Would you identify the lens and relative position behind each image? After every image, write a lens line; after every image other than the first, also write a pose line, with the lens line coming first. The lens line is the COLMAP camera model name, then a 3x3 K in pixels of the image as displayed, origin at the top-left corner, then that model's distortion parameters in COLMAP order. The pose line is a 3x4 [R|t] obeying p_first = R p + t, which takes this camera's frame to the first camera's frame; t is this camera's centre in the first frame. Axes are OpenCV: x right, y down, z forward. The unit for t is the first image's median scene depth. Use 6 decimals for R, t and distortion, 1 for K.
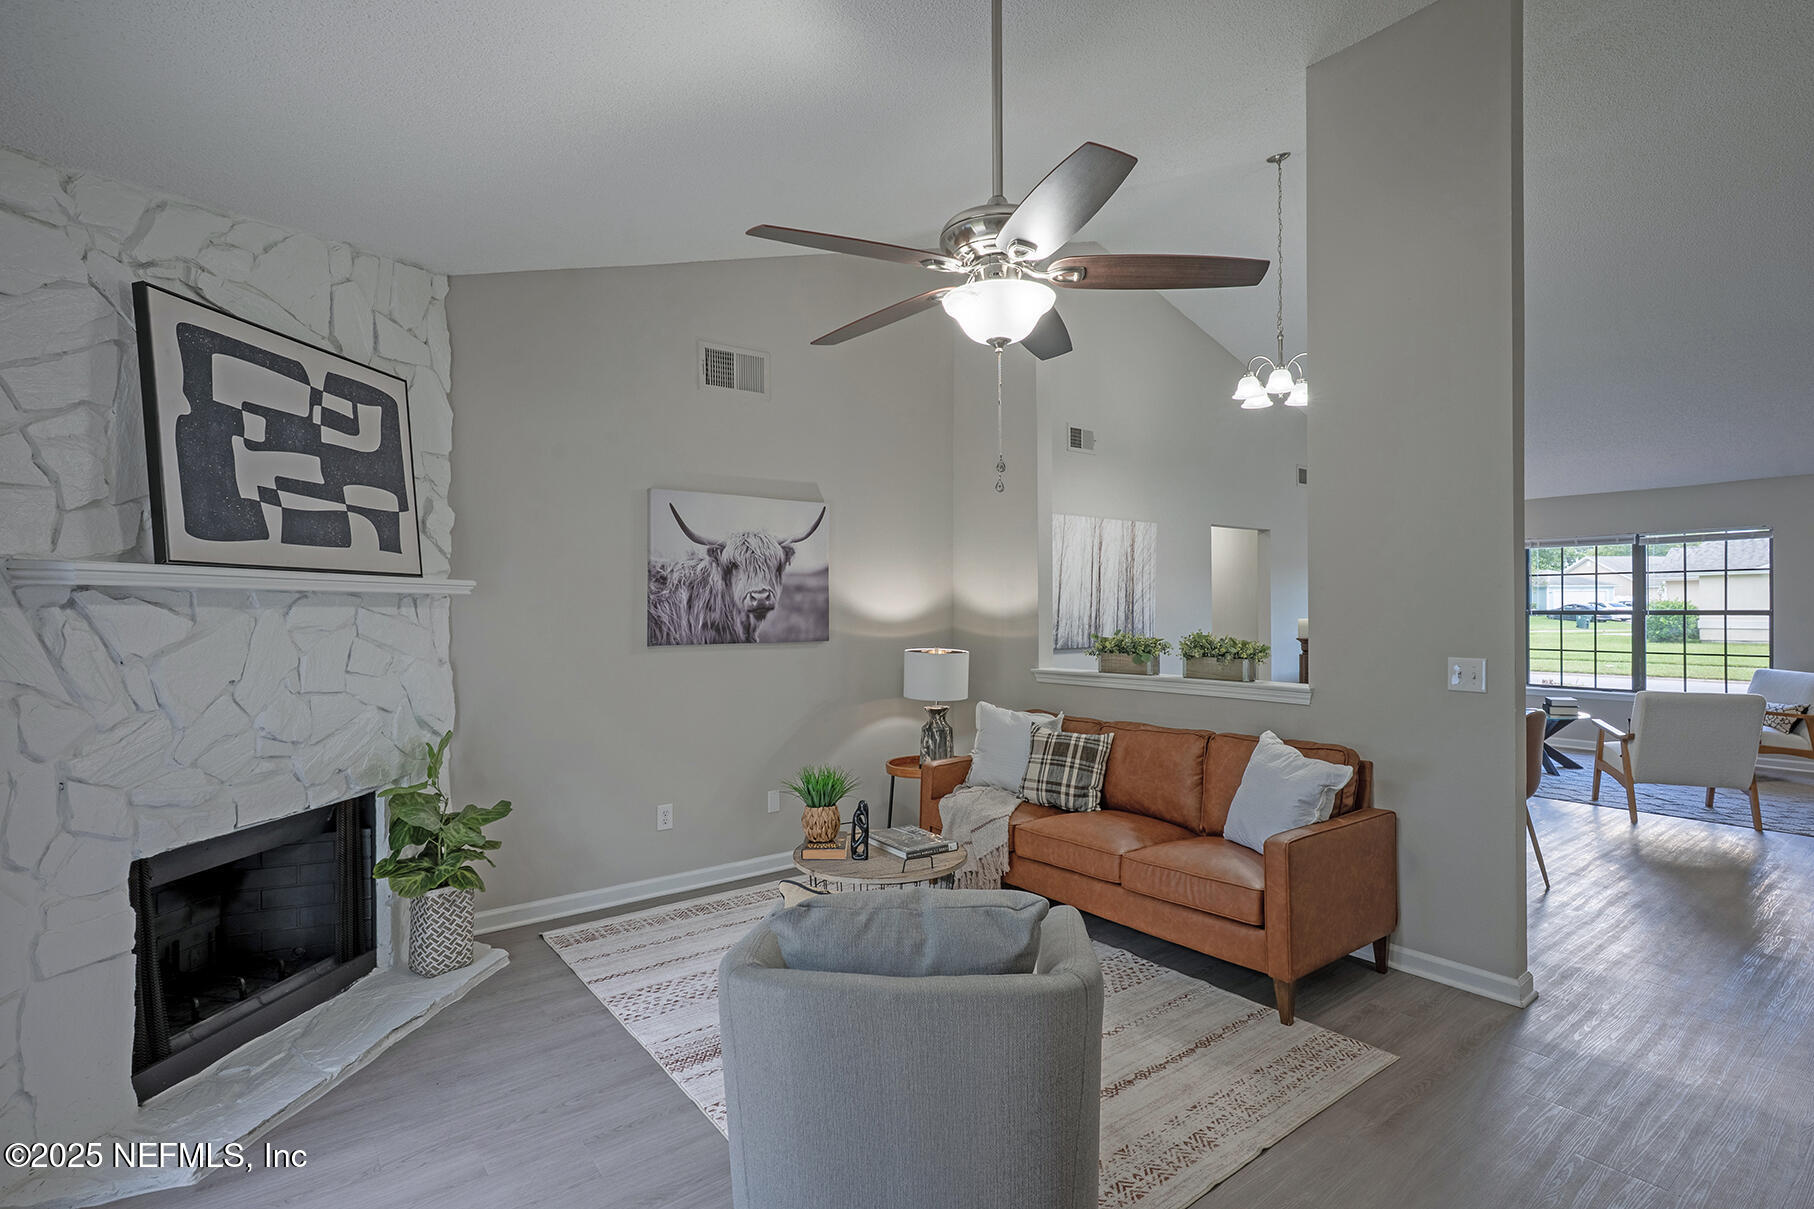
lens RADIAL K [[879.7, 0, 912.4], [0, 879.7, 610.7], [0, 0, 1]] dist [-0.005320, 0.002597]
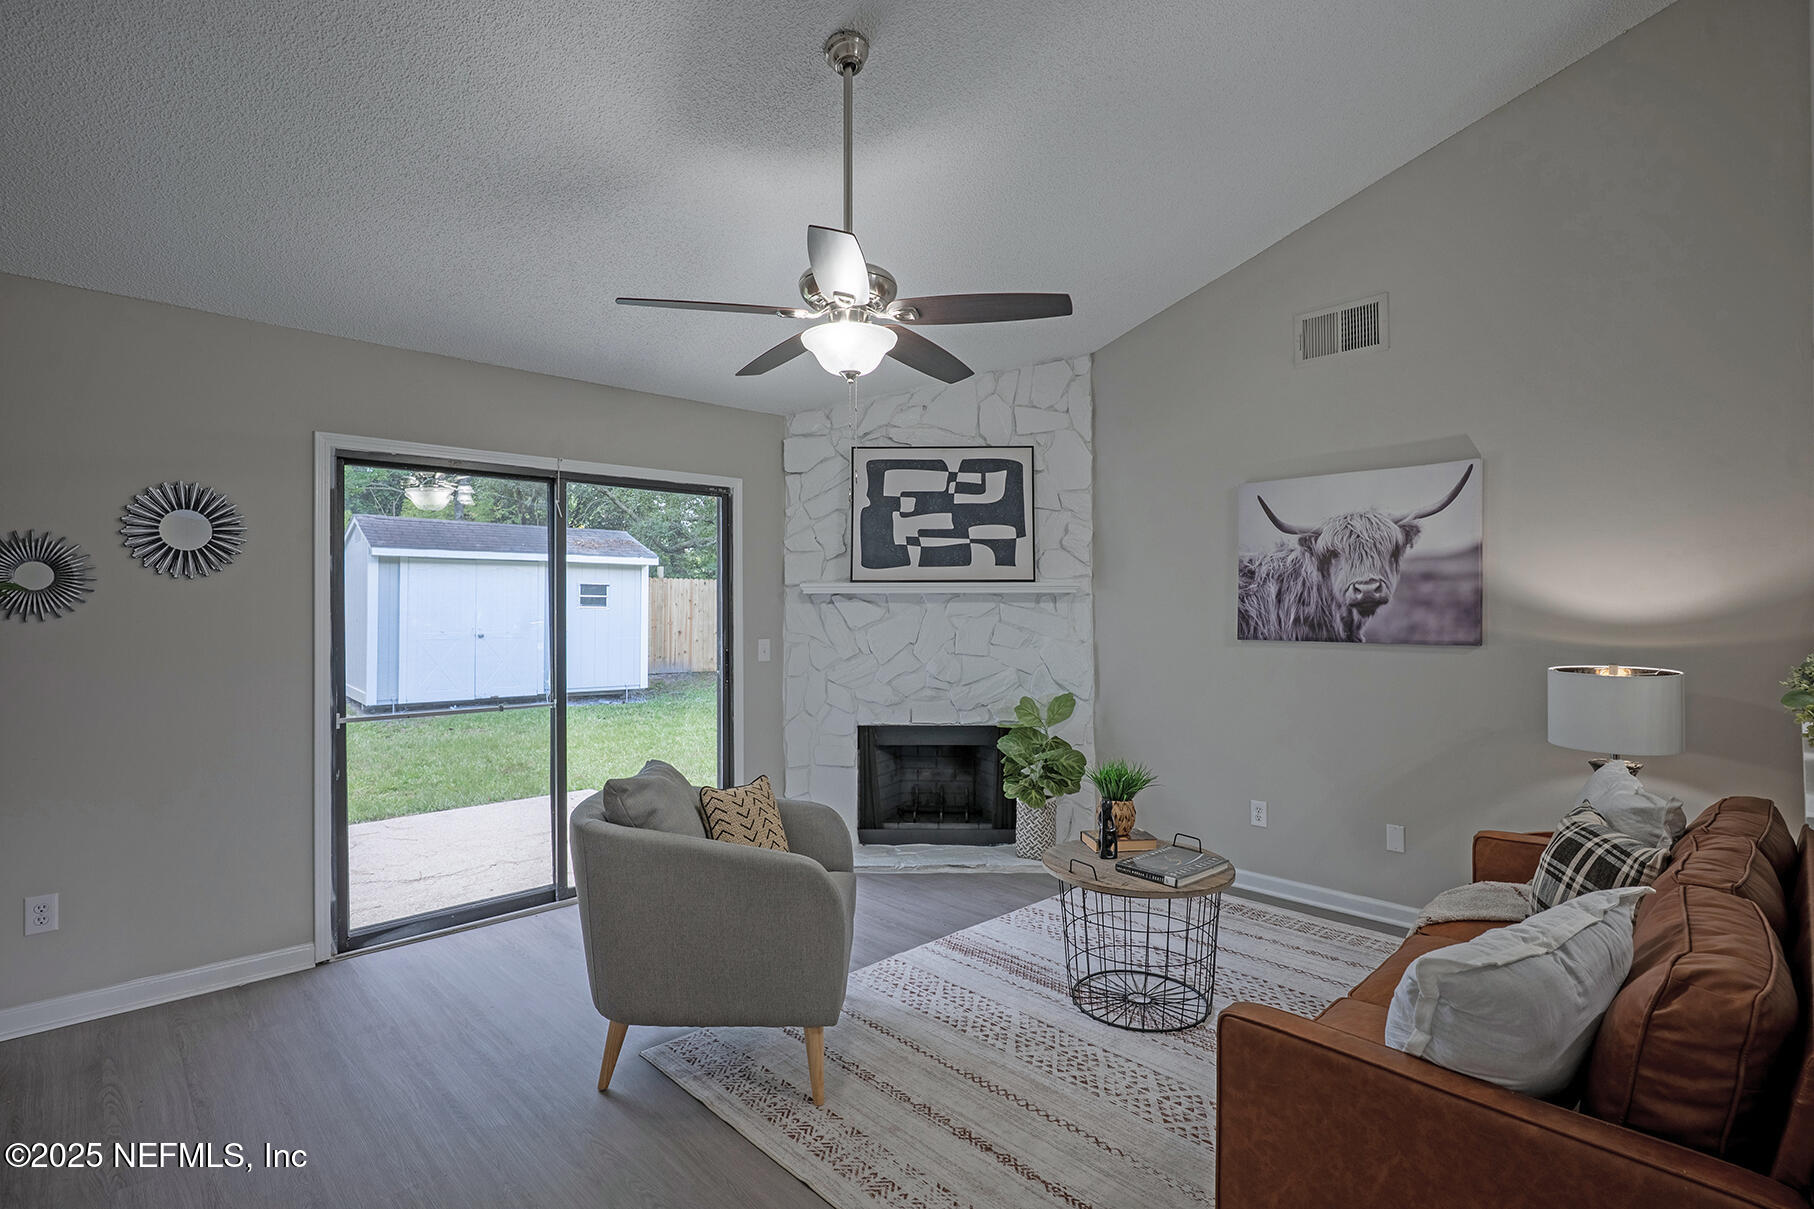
lens RADIAL K [[879.7, 0, 890.4], [0, 879.7, 603.3], [0, 0, 1]] dist [-0.005320, 0.002597]
pose [[0.085024, -0.001833, -0.996377, 0.695508], [-0.000027, 0.999998, -0.001842, 0.000034], [0.996379, 0.000184, 0.085024, 0.523545]]
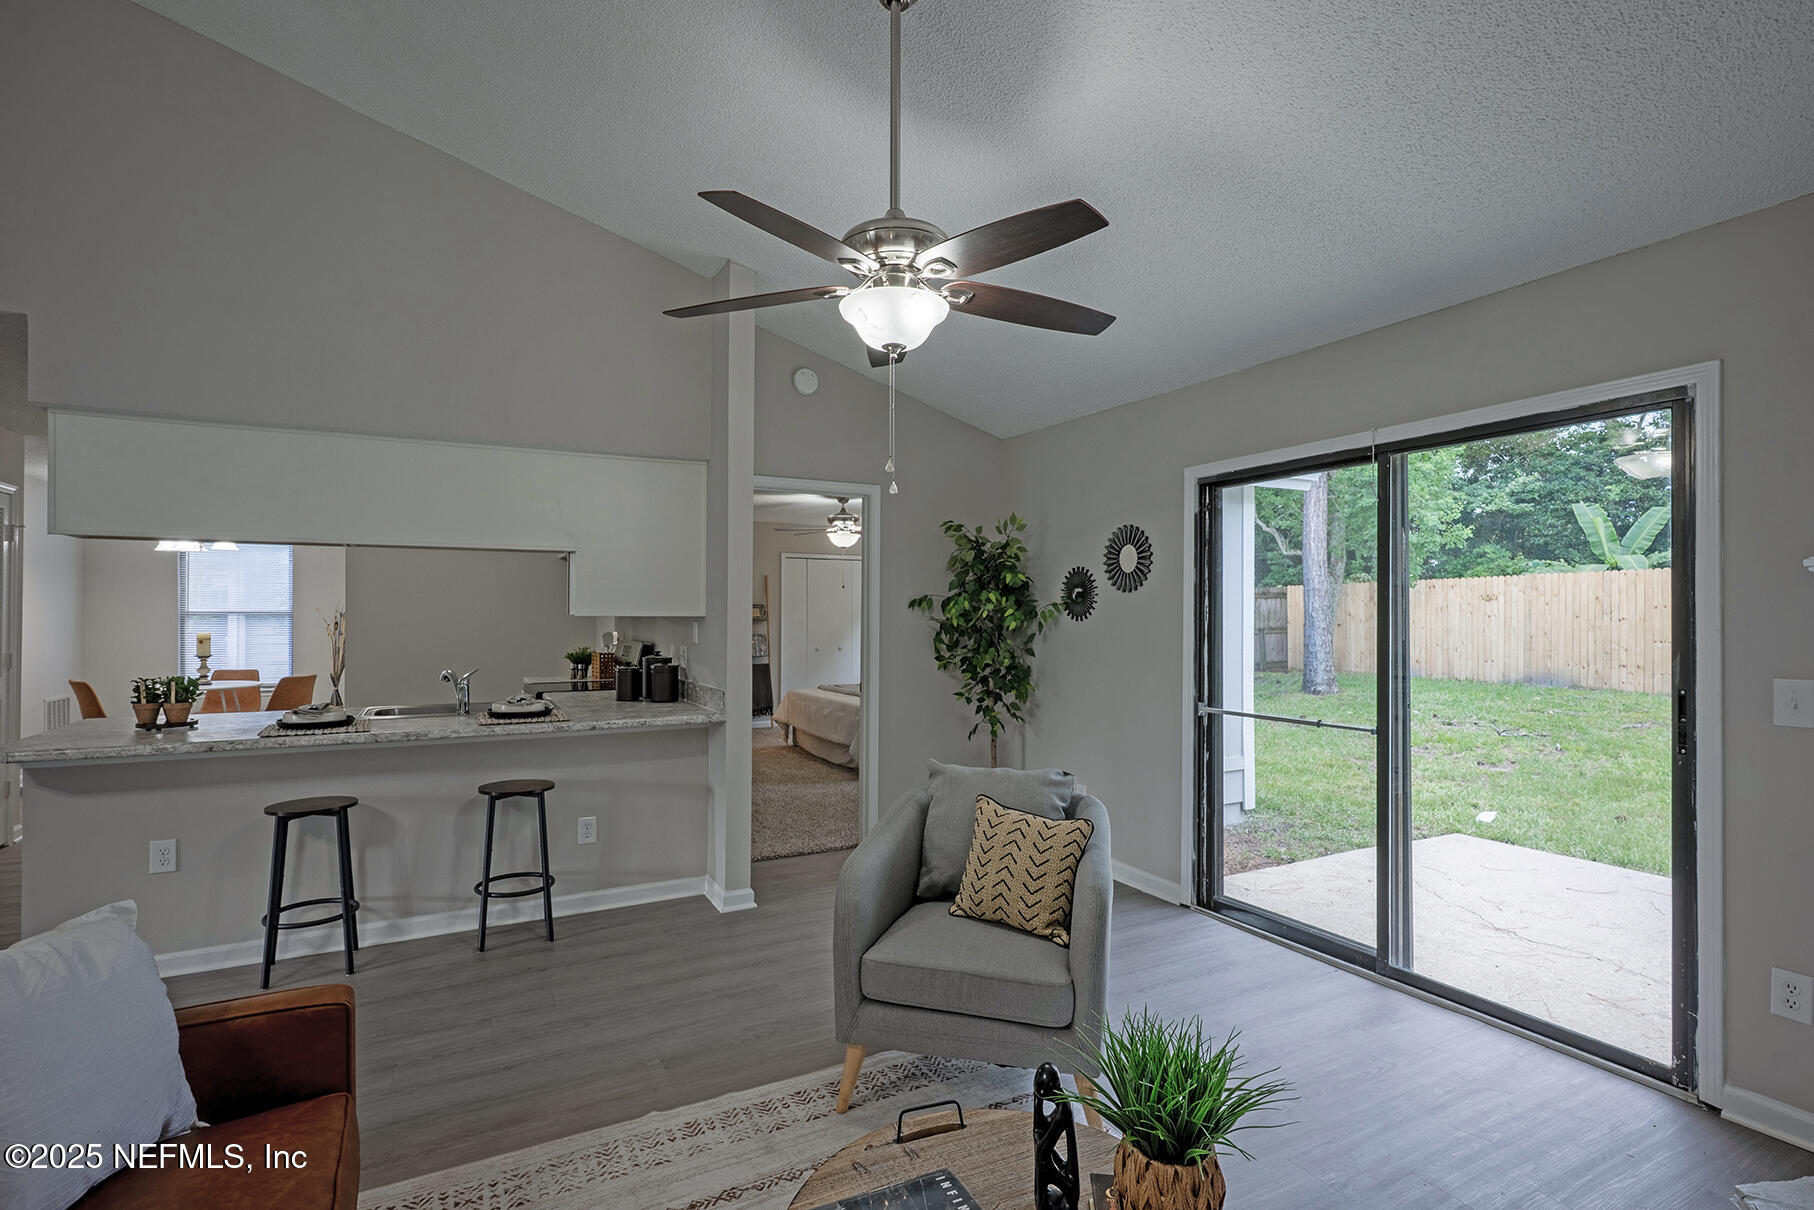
lens RADIAL K [[879.7, 0, 929.9], [0, 879.7, 606.7], [0, 0, 1]] dist [-0.005320, 0.002597]
pose [[-0.985926, 0.003515, 0.167143, -0.062637], [0.002927, 0.999989, -0.003765, -0.000069], [-0.167154, -0.003223, -0.985926, 1.102030]]
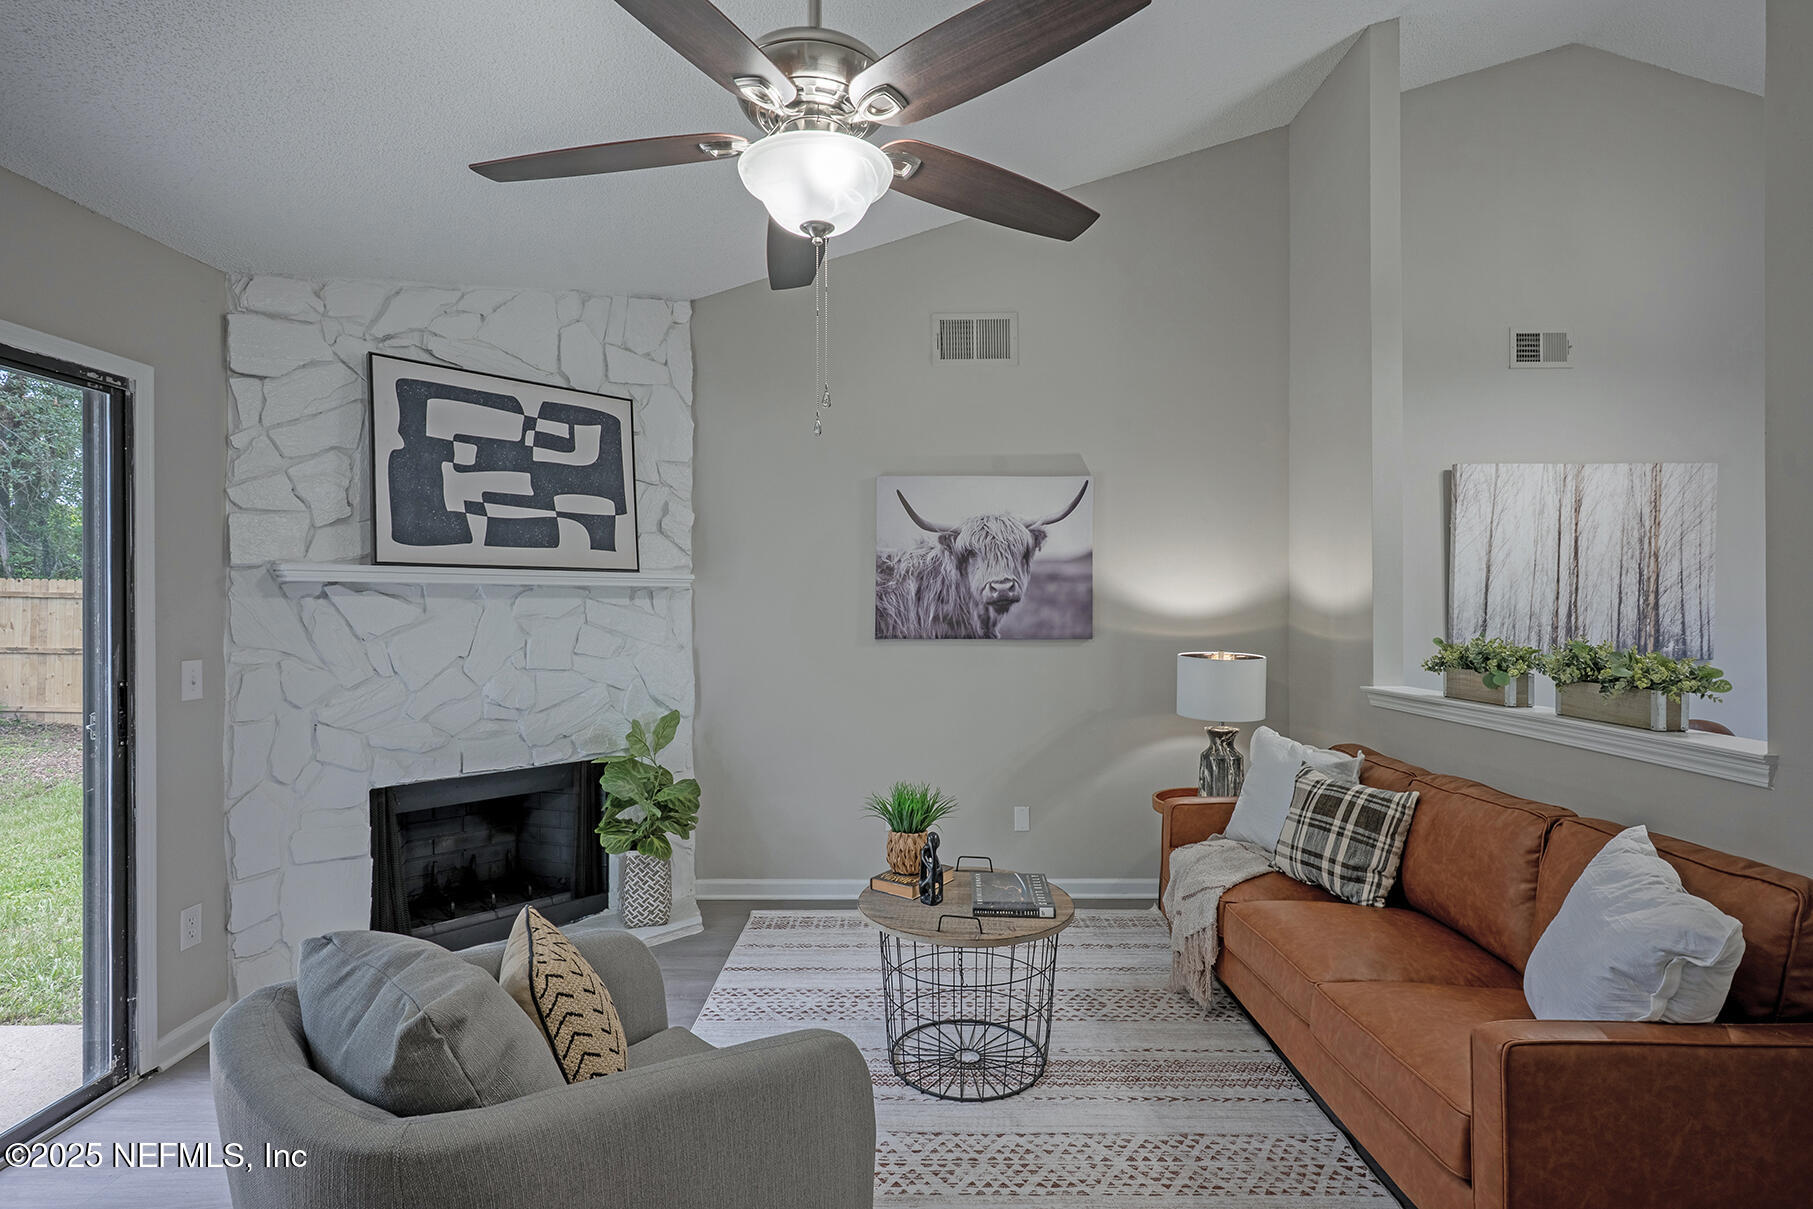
lens RADIAL K [[879.3, 0, 904.2], [0, 879.3, 605.8], [0, 0, 1]] dist [-0.005320, 0.002597]
pose [[0.788192, 0.003010, -0.615421, 0.330741], [-0.002955, 0.999995, 0.001105, 0.002378], [0.615422, 0.000947, 0.788197, 0.259904]]
